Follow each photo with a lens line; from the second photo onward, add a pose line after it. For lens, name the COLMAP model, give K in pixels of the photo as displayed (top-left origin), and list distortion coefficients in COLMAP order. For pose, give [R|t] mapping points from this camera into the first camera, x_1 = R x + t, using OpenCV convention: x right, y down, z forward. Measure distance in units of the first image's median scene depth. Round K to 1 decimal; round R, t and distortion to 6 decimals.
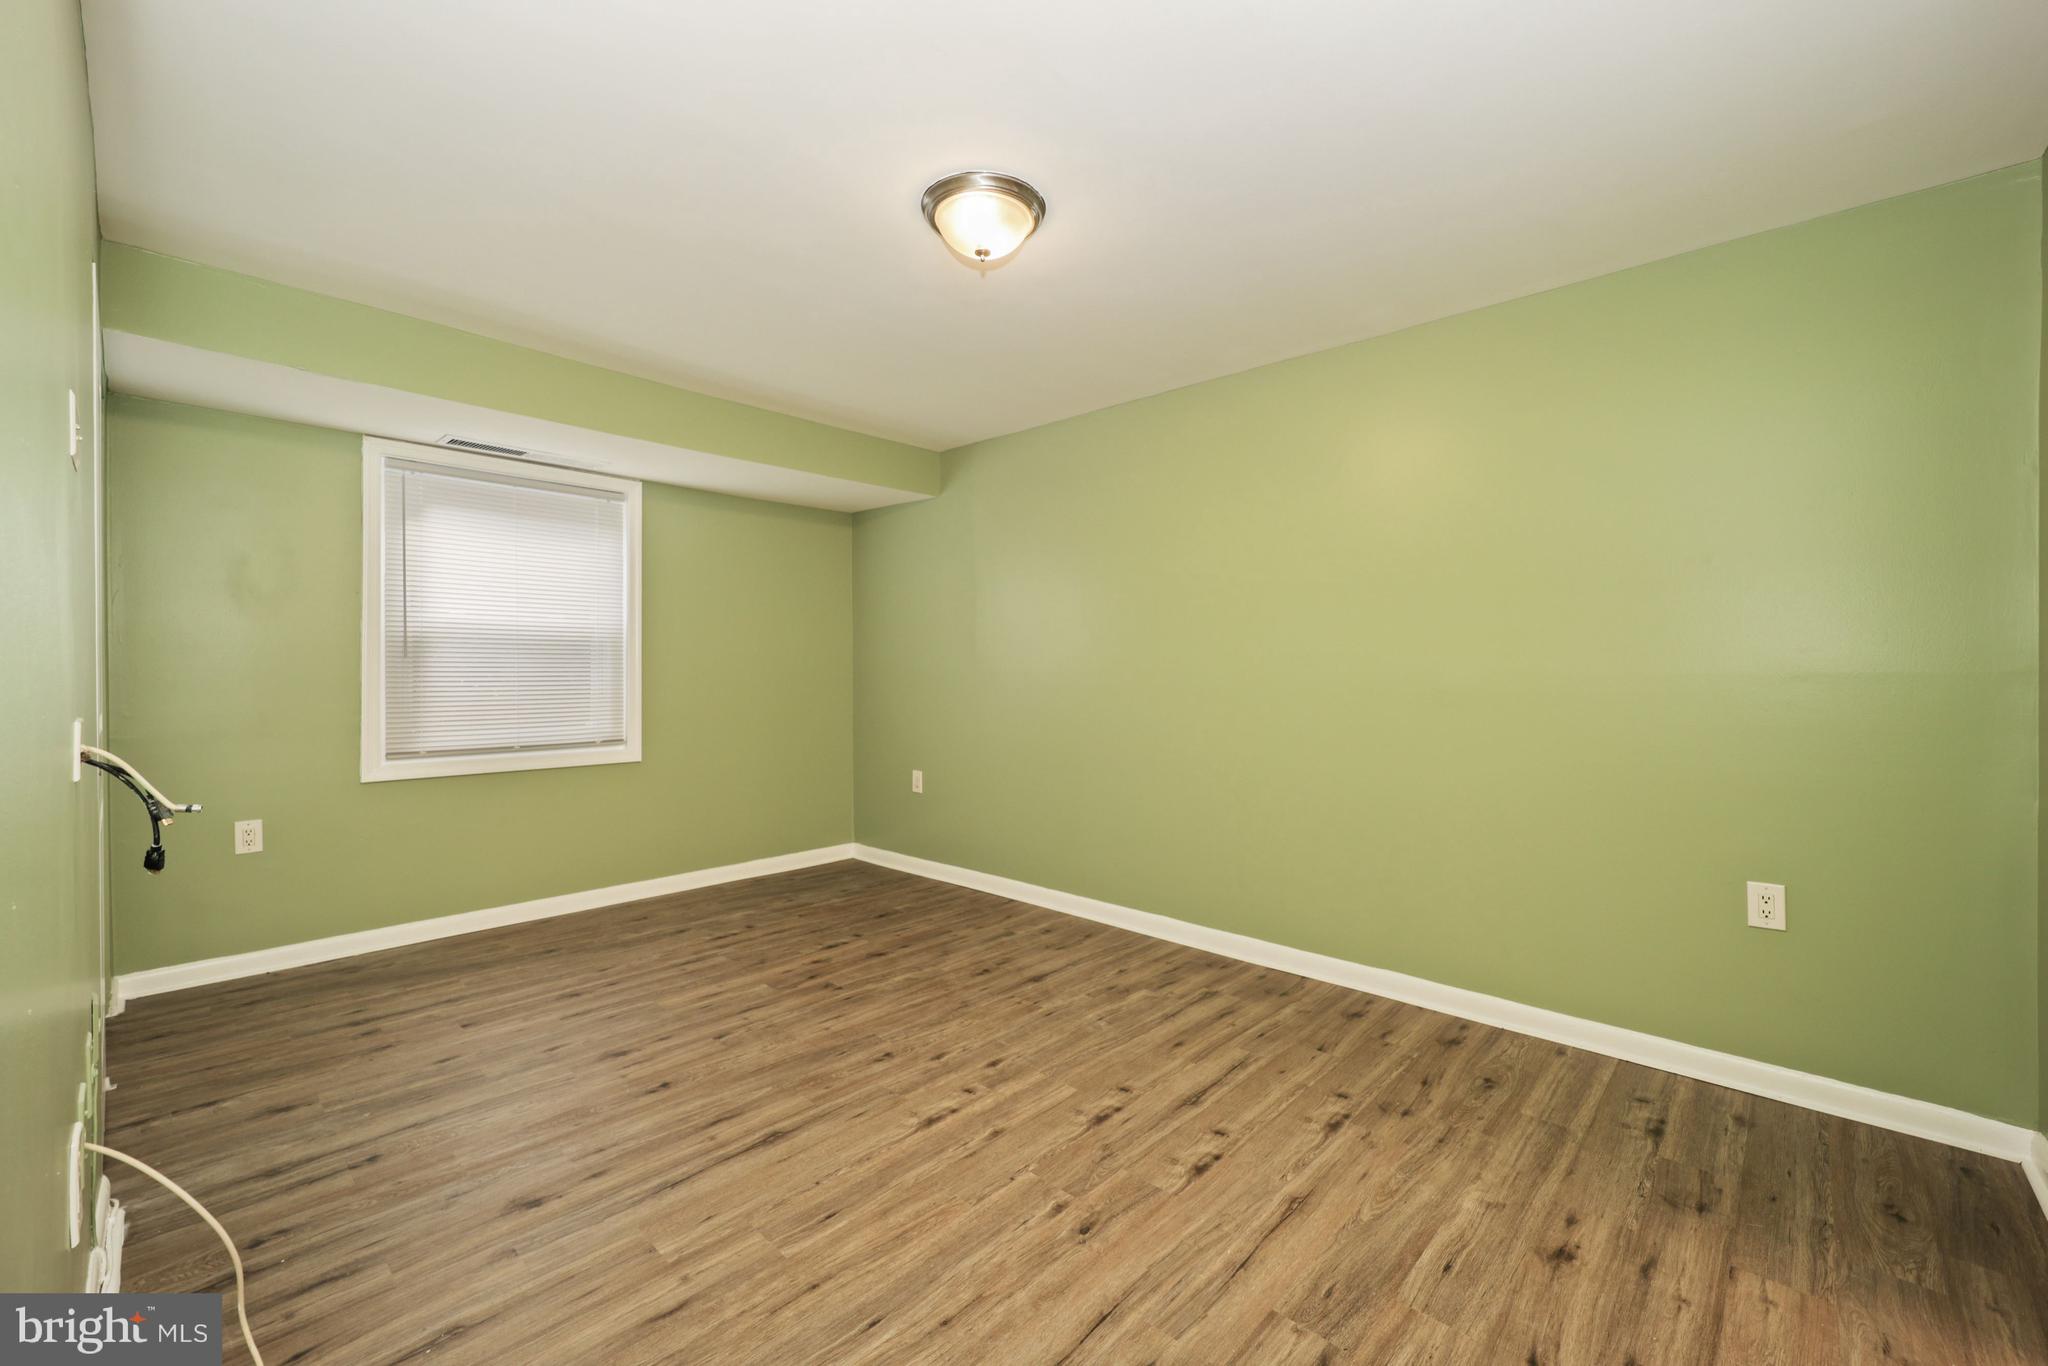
lens RADIAL K [[842.5, 0, 1022.0], [0, 842.5, 683.8], [0, 0, 1]] dist [-0.023636, 0.001649]
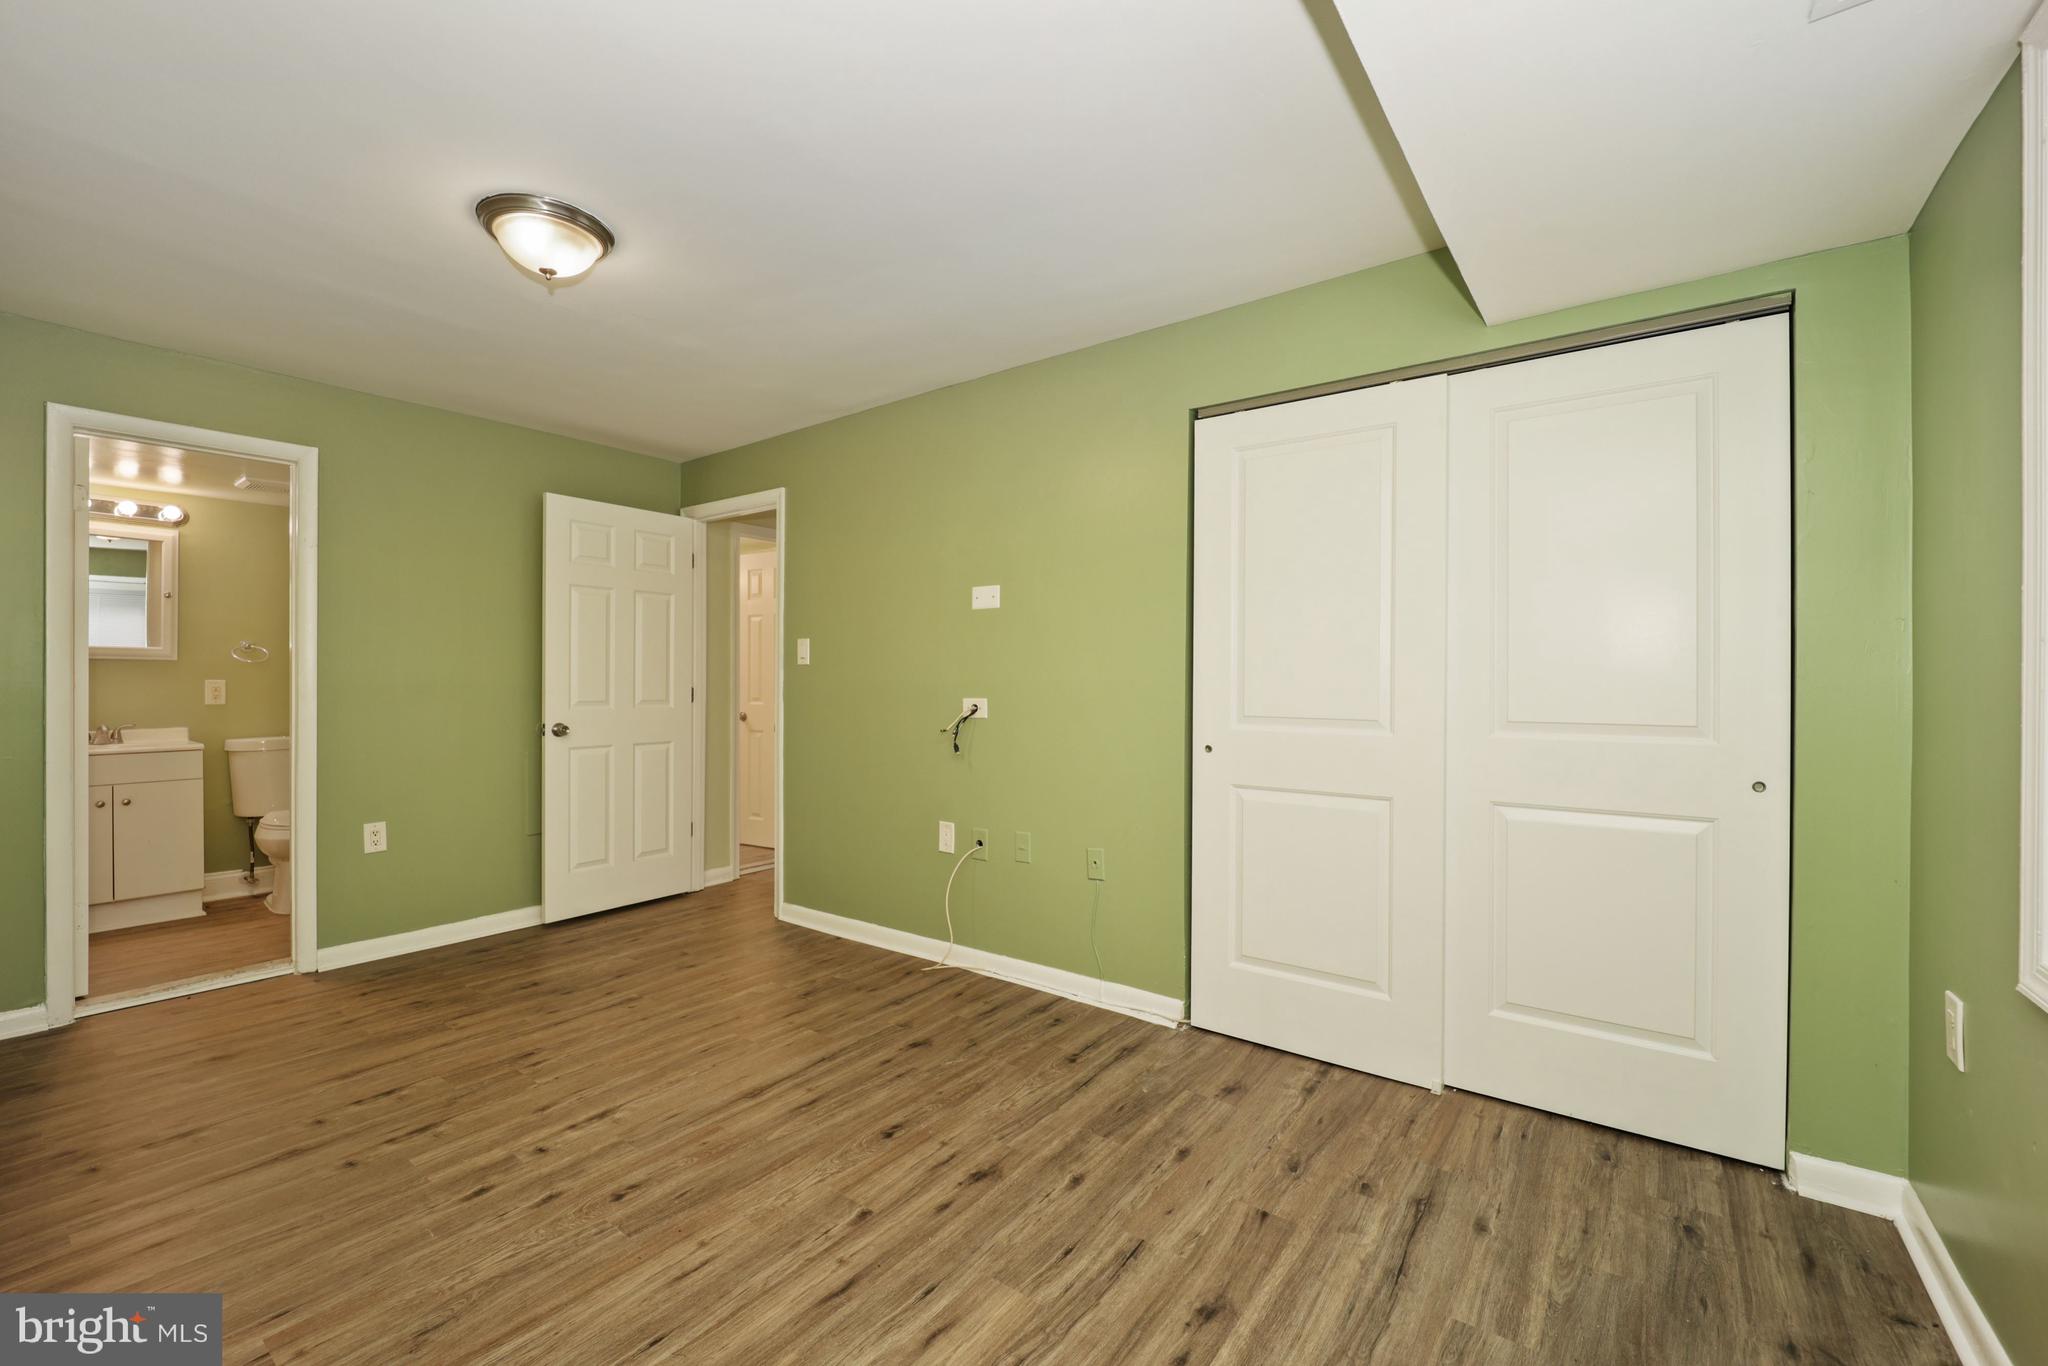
lens RADIAL K [[842.5, 0, 1023.0], [0, 842.5, 676.6], [0, 0, 1]] dist [-0.023636, 0.001649]
pose [[-0.992720, -0.006429, -0.120276, -0.476199], [-0.008196, 0.999866, 0.014204, -0.037568], [0.120169, 0.015086, -0.992639, 1.982594]]
